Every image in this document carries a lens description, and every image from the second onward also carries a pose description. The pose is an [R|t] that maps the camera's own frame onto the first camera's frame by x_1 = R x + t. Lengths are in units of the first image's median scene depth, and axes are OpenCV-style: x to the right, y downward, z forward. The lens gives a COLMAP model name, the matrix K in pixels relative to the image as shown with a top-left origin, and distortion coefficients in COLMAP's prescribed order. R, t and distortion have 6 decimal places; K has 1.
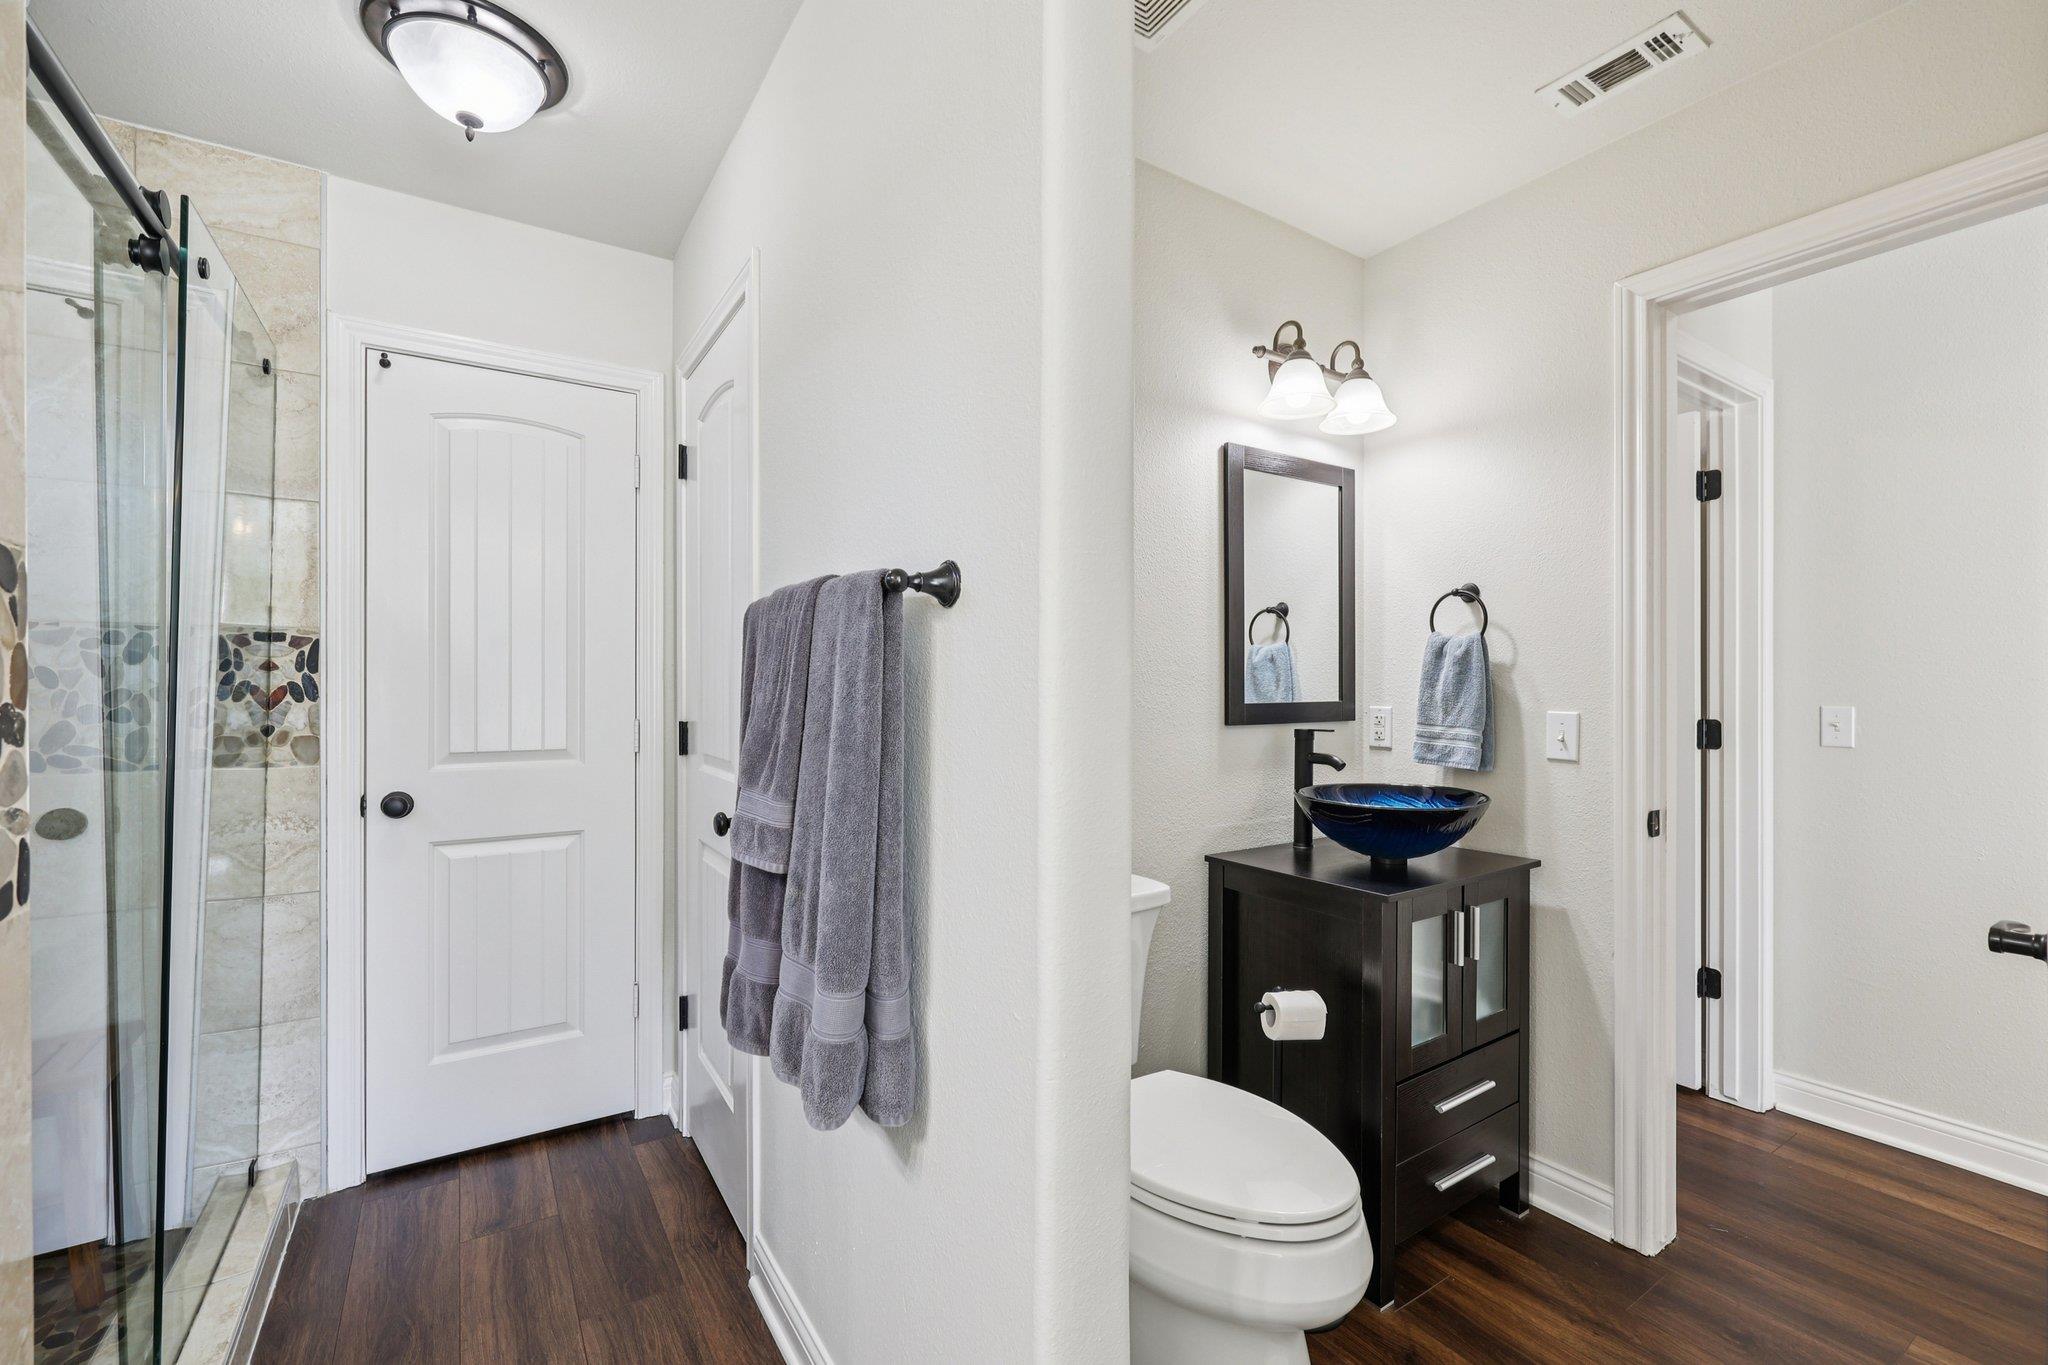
lens RADIAL K [[869.6, 0, 1028.3], [0, 869.6, 688.1], [0, 0, 1]] dist [-0.000501, 0.000324]
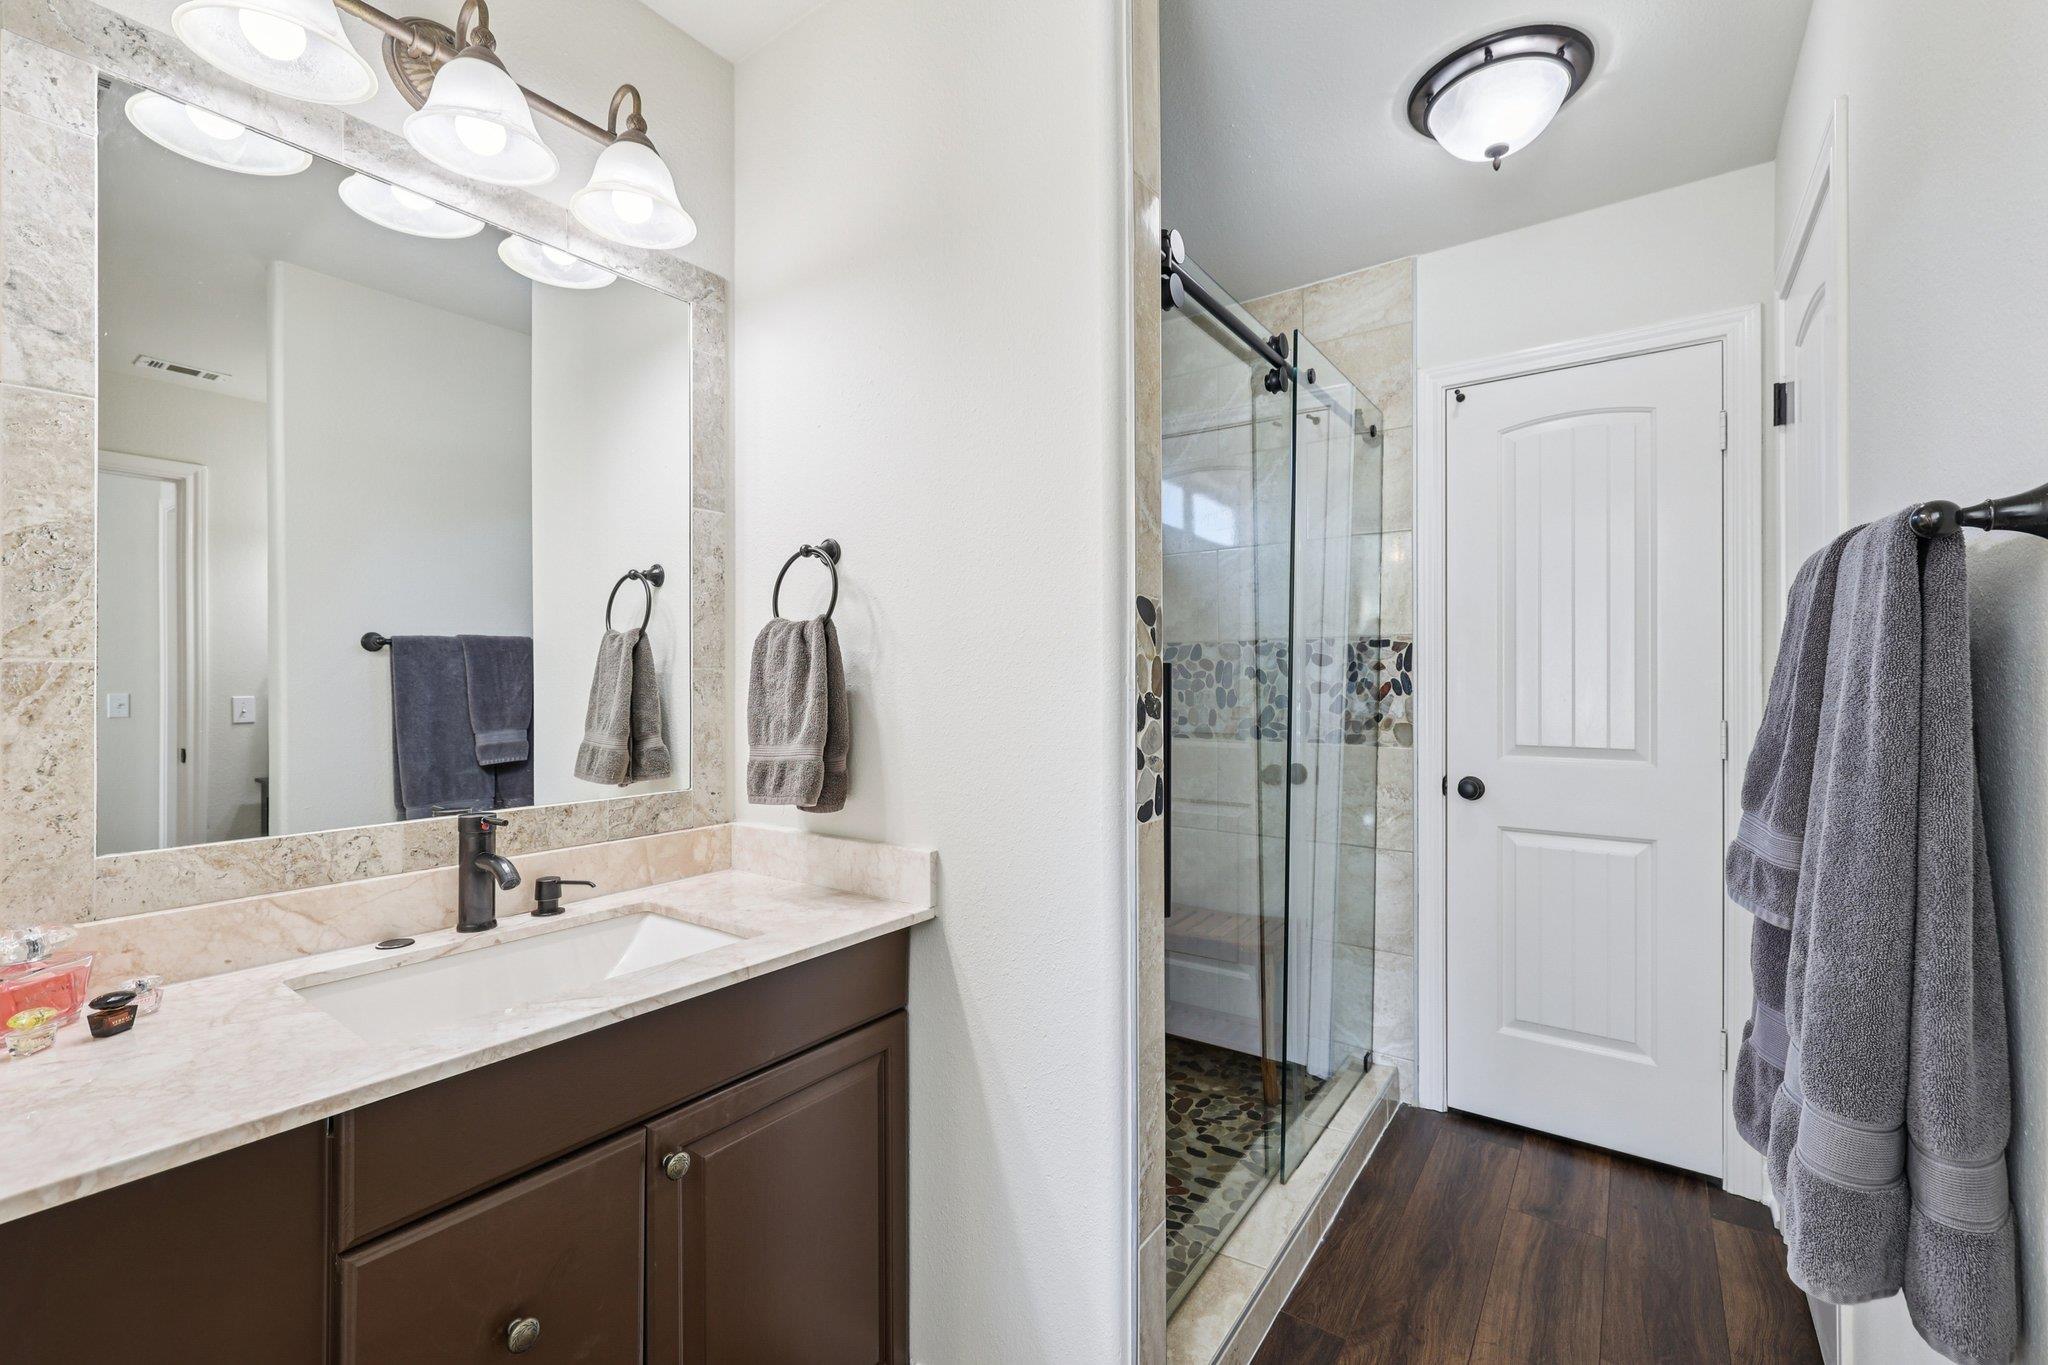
lens RADIAL K [[860.7, 0, 1026.8], [0, 860.7, 680.7], [0, 0, 1]] dist [-0.000110, 0.000642]
pose [[0.363236, -0.002695, -0.931693, 0.107413], [-0.001483, 0.999993, -0.003471, 0.000350], [0.931696, 0.002642, 0.363229, 0.068489]]
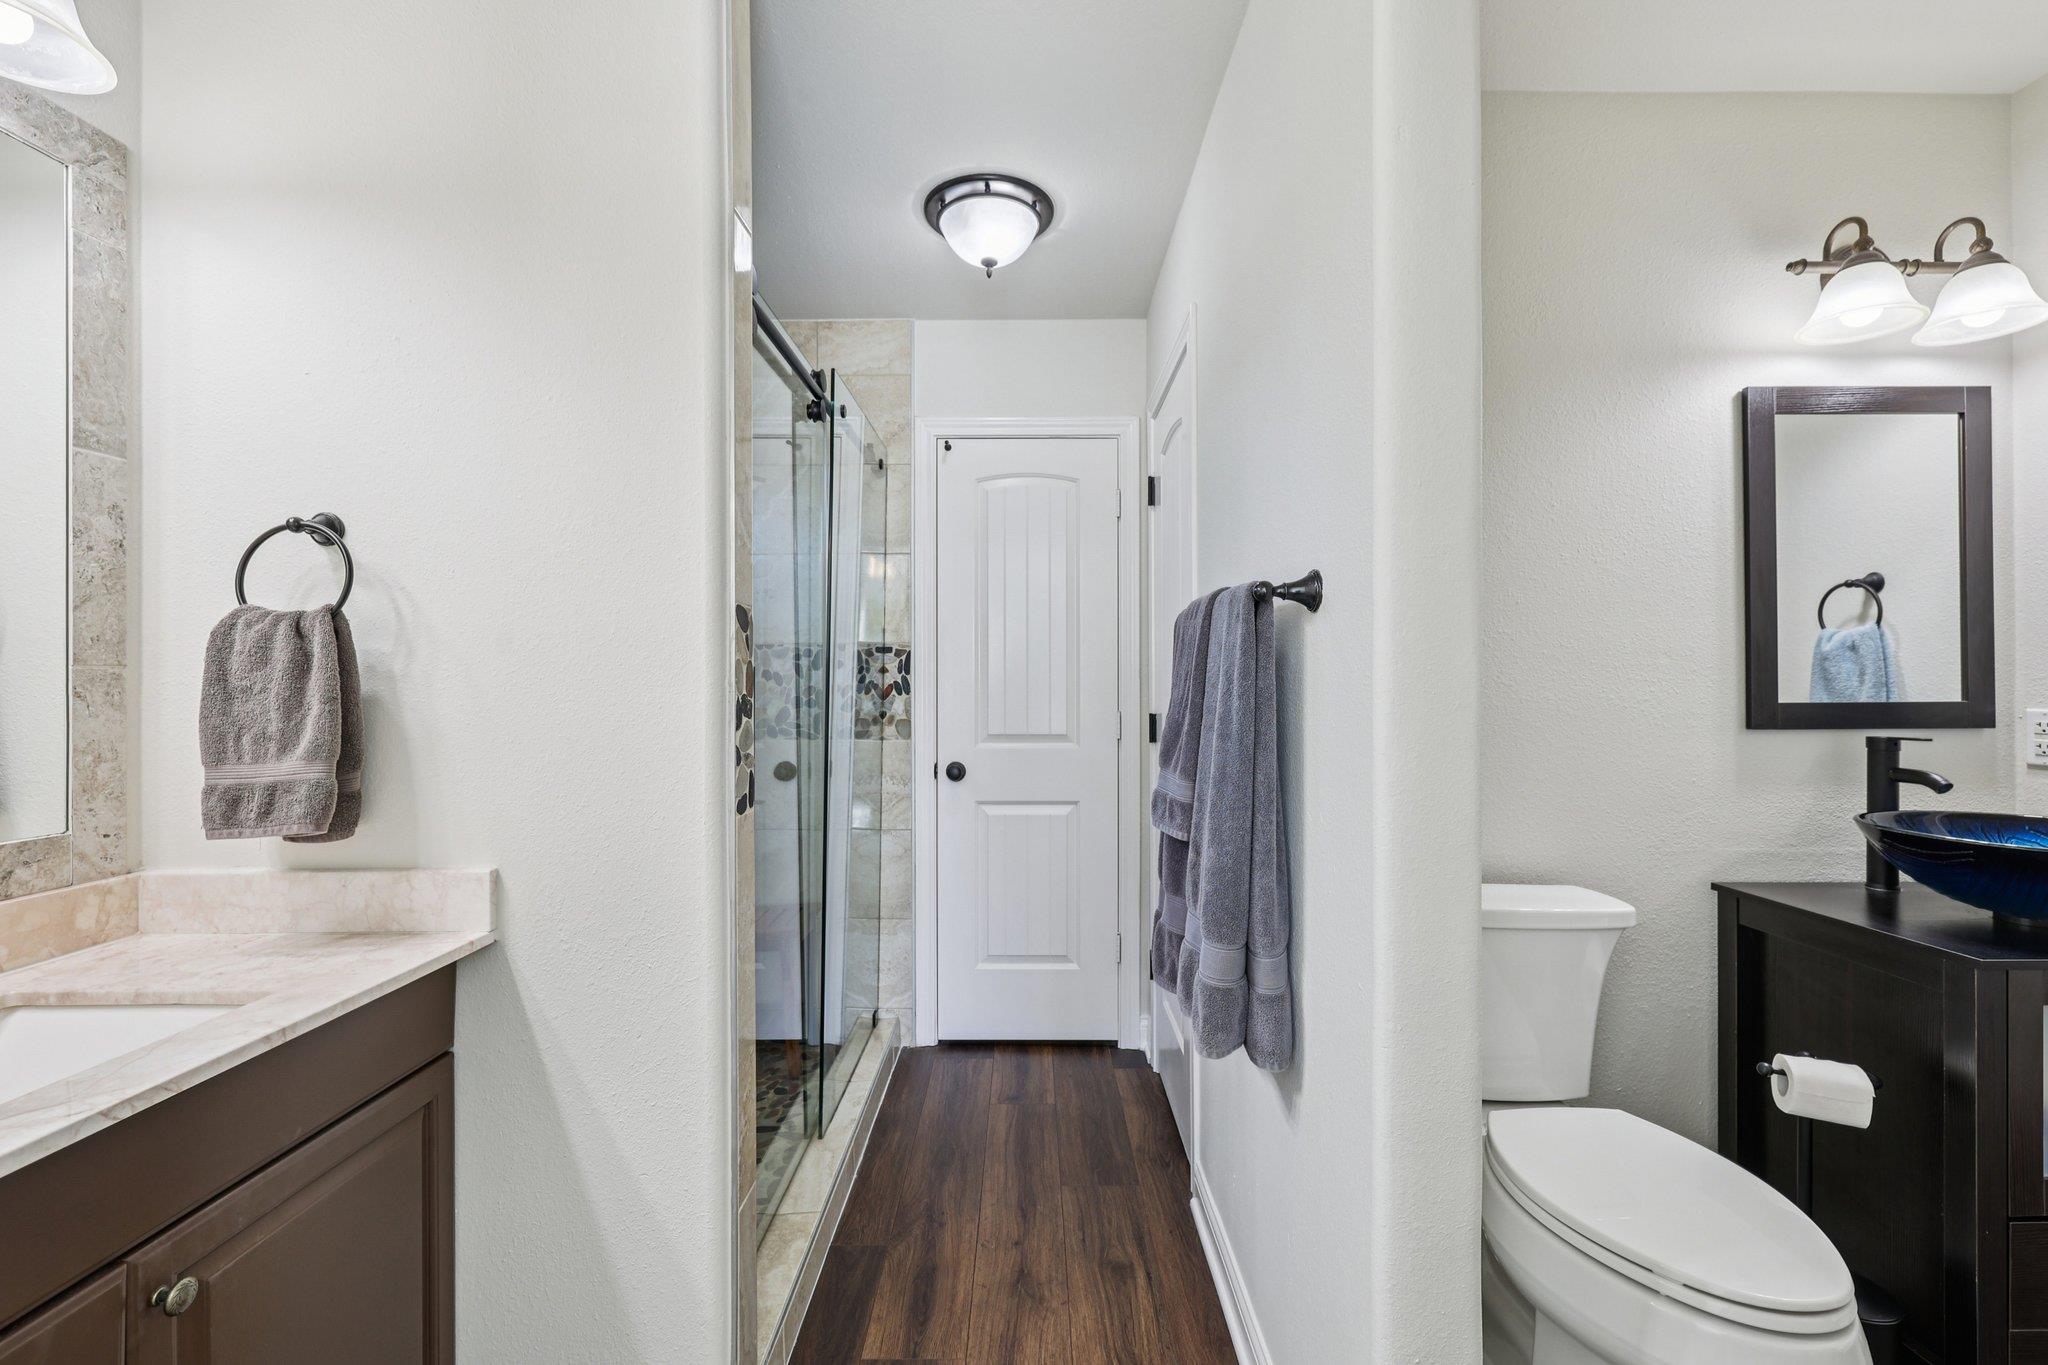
lens RADIAL K [[860.7, 0, 1026.8], [0, 860.7, 680.7], [0, 0, 1]] dist [-0.000110, 0.000642]
pose [[0.835208, -0.004063, -0.549920, 0.112138], [0.001439, 0.999985, -0.005203, -0.000048], [0.549933, 0.003554, 0.835201, -0.063584]]
